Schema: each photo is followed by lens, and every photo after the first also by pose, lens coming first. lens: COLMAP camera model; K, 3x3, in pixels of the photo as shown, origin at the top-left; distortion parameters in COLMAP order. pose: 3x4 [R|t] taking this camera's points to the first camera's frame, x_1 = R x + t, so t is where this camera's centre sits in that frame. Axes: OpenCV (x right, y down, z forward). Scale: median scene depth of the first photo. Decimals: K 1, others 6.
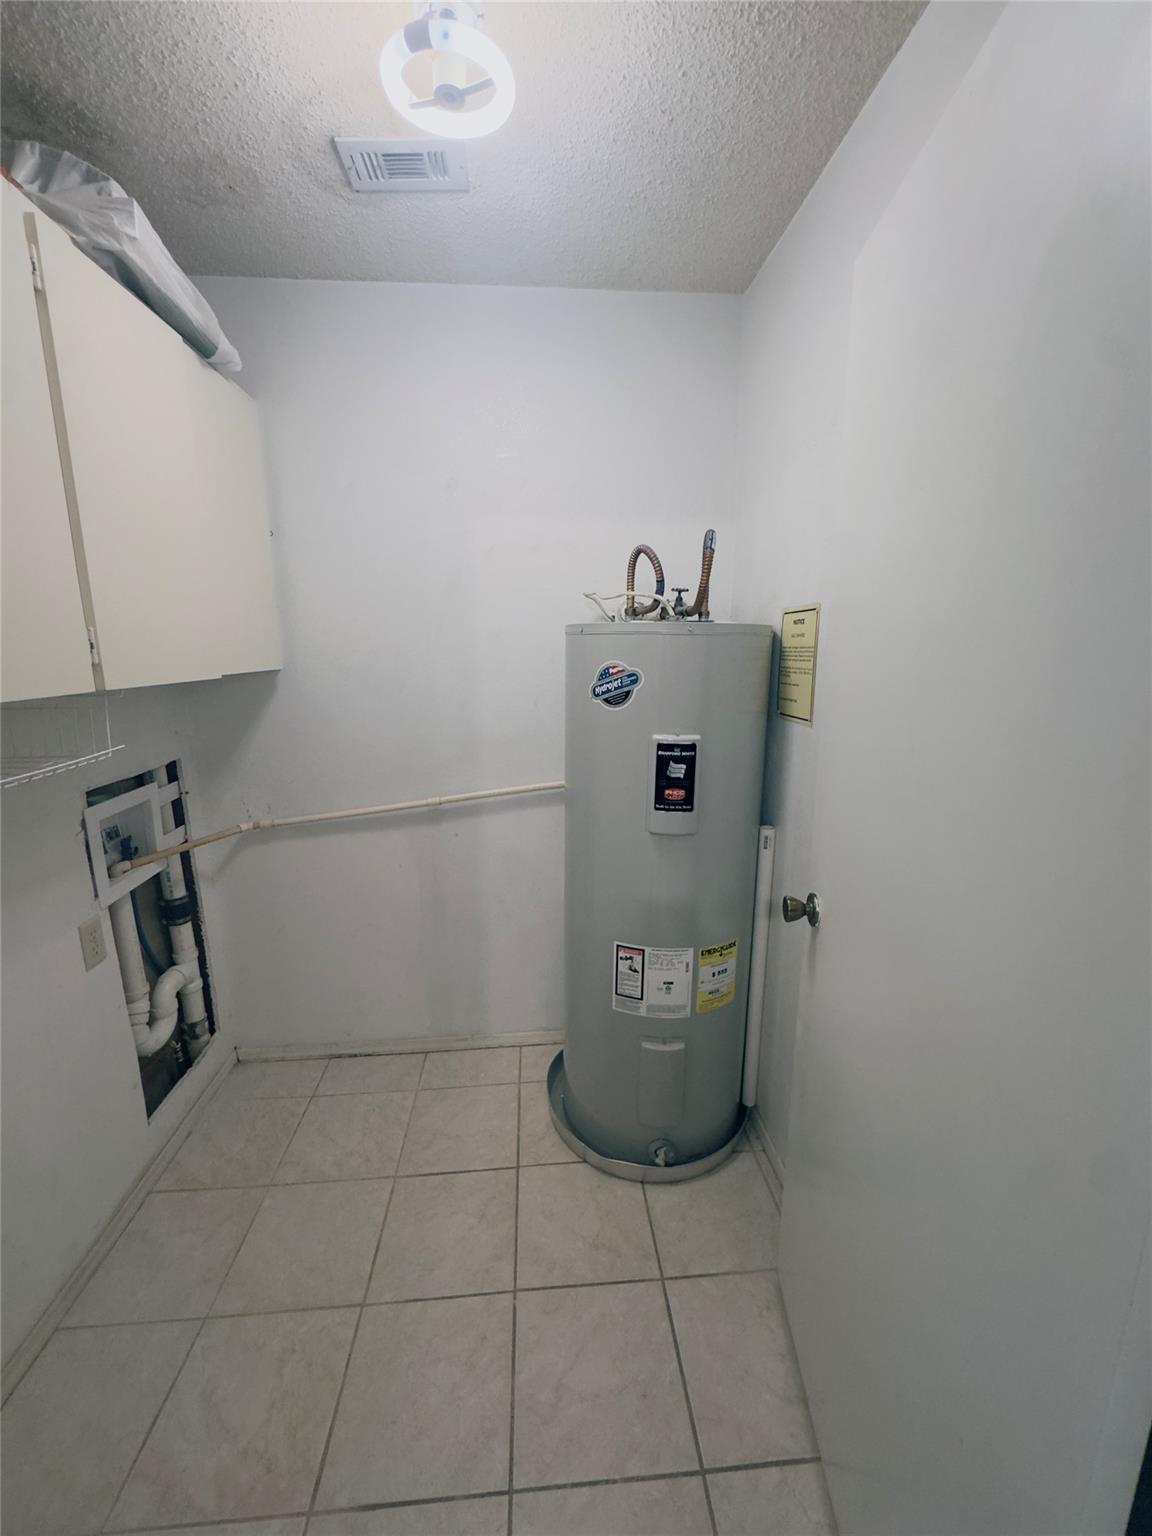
lens RADIAL K [[616.3, 0, 576.6], [0, 616.3, 771.0], [0, 0, 1]] dist [-0.005735, 0.000202]
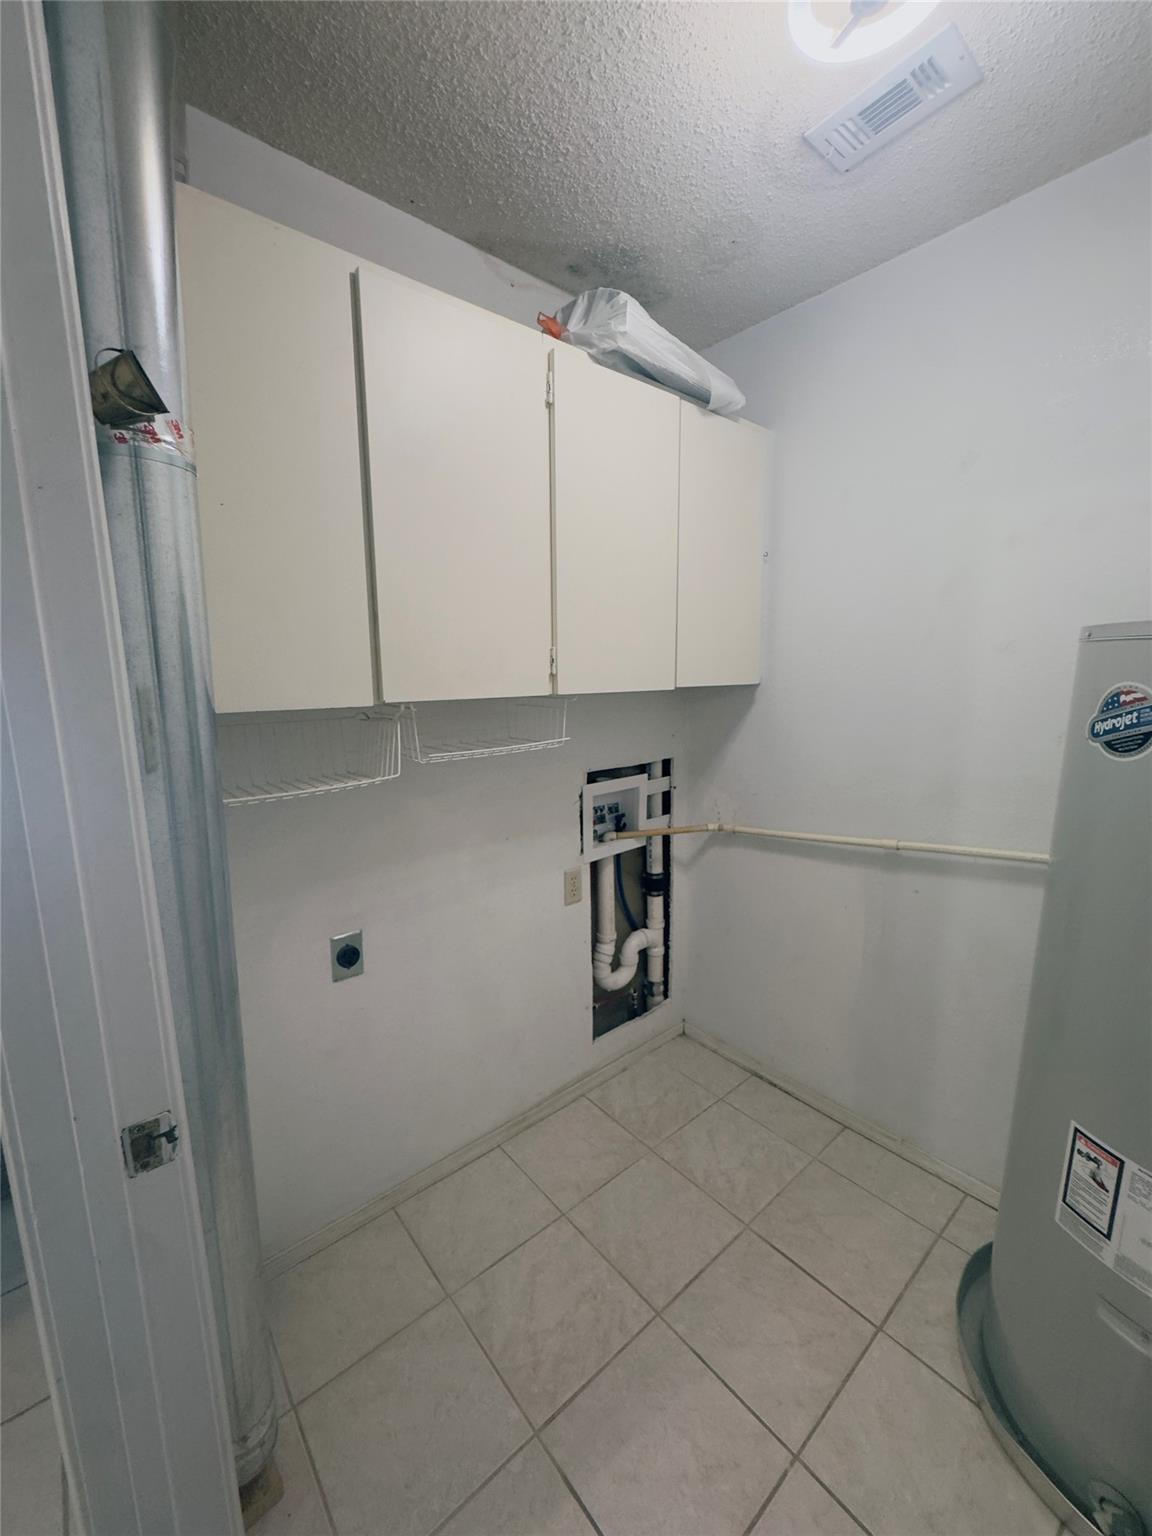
lens RADIAL K [[616.3, 0, 574.9], [0, 616.3, 769.0], [0, 0, 1]] dist [-0.005735, 0.000202]
pose [[0.583903, 0.134731, -0.800565, 0.214741], [-0.159534, 0.985947, 0.049572, -0.030253], [0.795994, 0.098772, 0.597192, 0.172093]]
